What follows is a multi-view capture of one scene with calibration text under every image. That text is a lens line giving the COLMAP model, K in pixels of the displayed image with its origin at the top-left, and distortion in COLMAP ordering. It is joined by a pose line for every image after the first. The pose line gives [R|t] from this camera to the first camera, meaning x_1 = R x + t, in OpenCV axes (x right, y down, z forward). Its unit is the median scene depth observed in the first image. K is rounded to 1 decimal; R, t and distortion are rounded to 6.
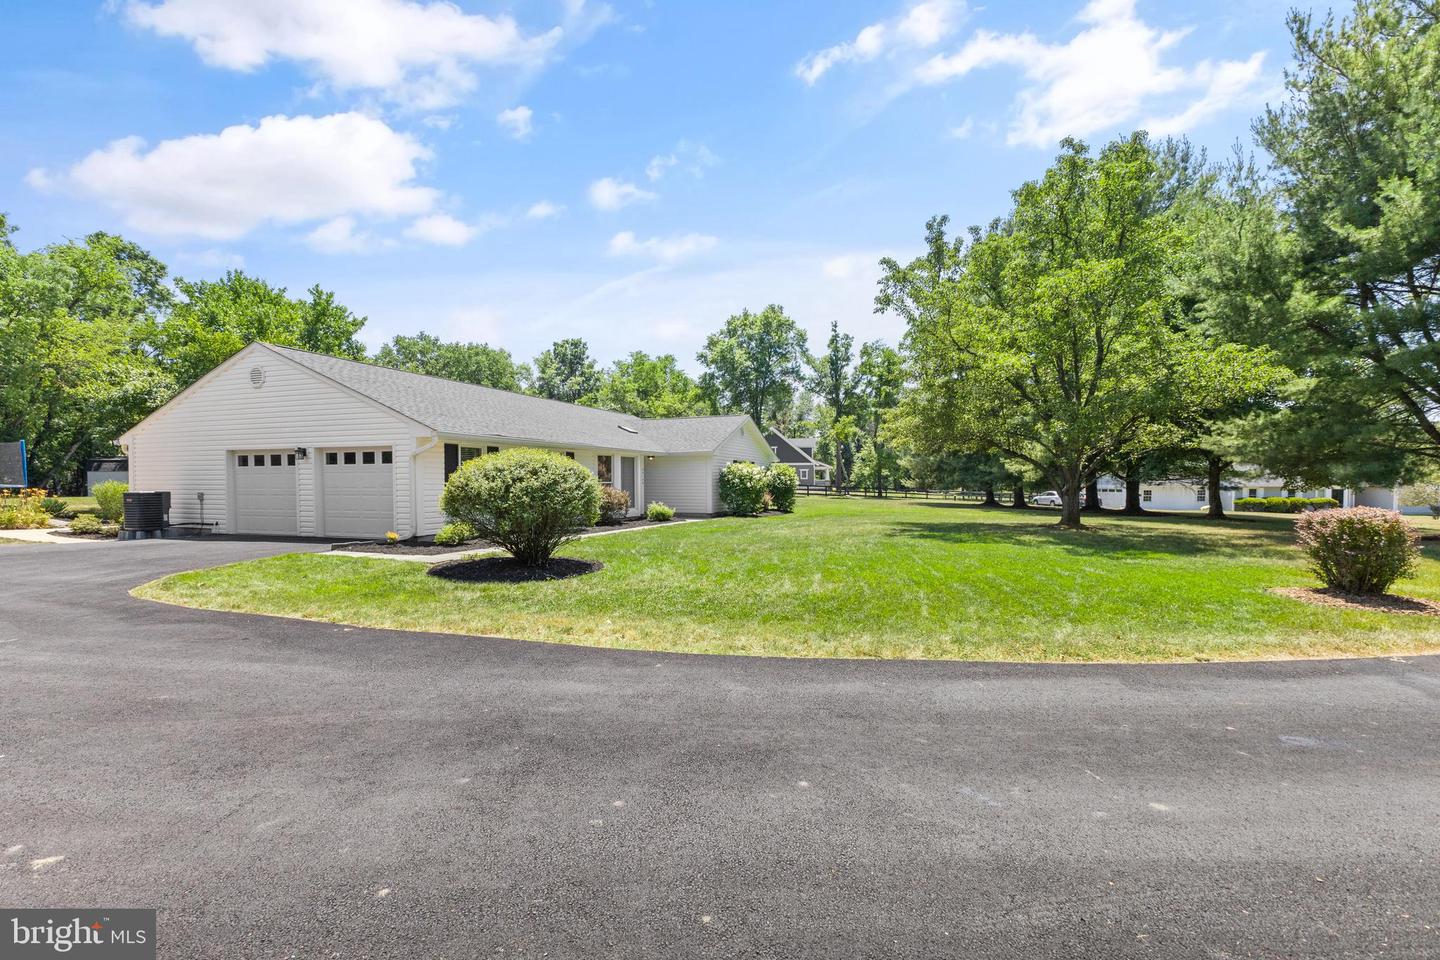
lens RADIAL K [[627.9, 0, 716.8], [0, 627.9, 483.3], [0, 0, 1]] dist [-0.008152, 0.000917]
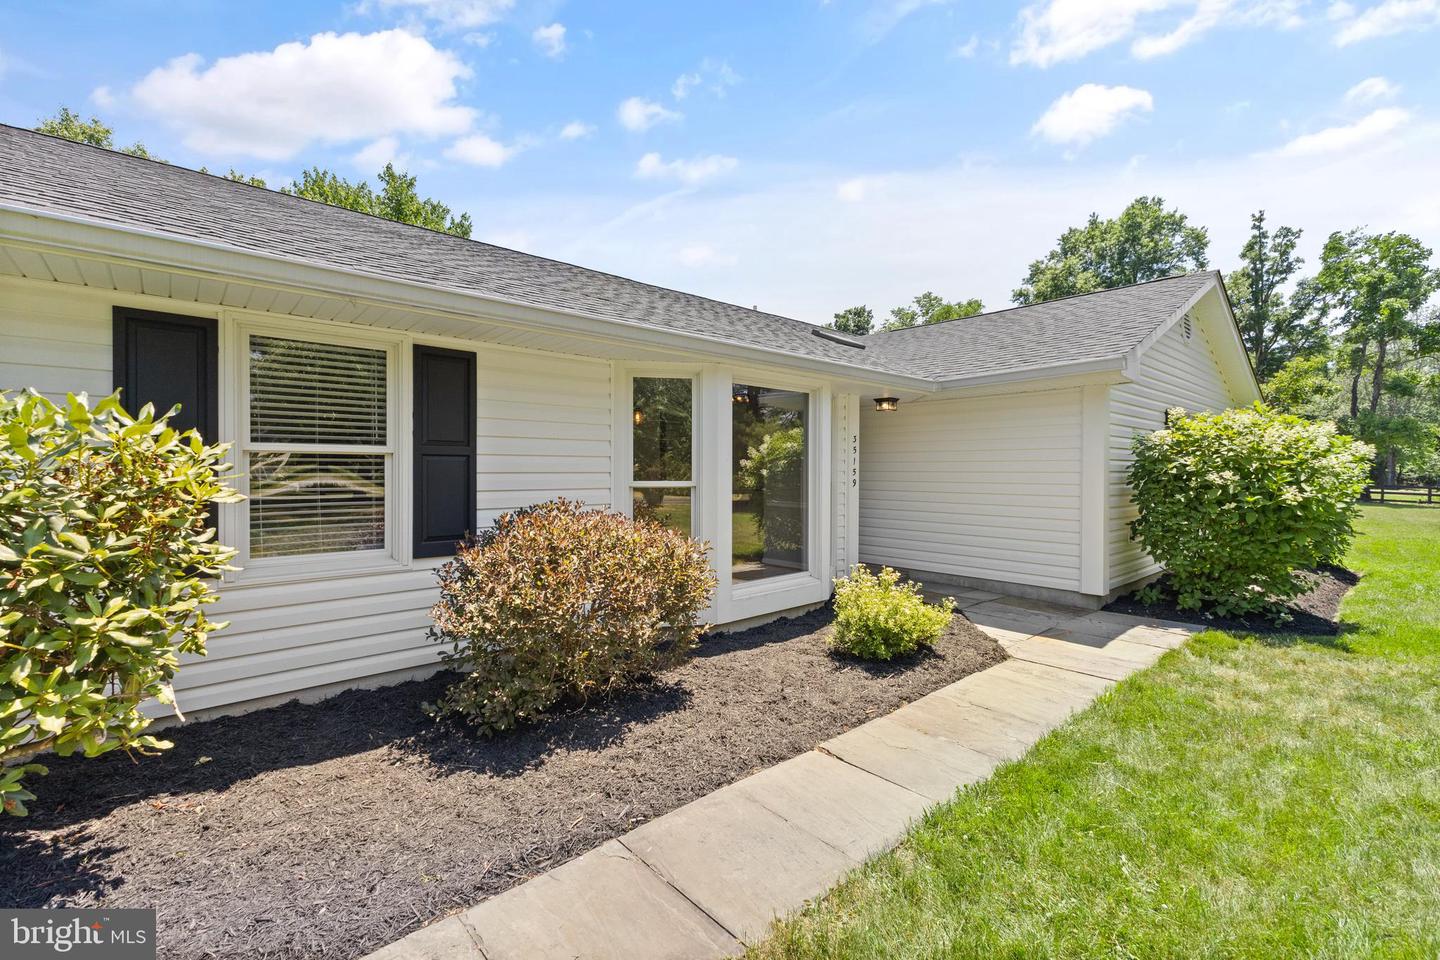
lens RADIAL K [[627.9, 0, 720.9], [0, 627.9, 480.1], [0, 0, 1]] dist [-0.008152, 0.000917]
pose [[0.897783, 0.014425, -0.440202, -0.013244], [-0.007073, 0.999807, 0.018336, -0.002018], [0.440382, -0.013348, 0.897711, 0.217689]]
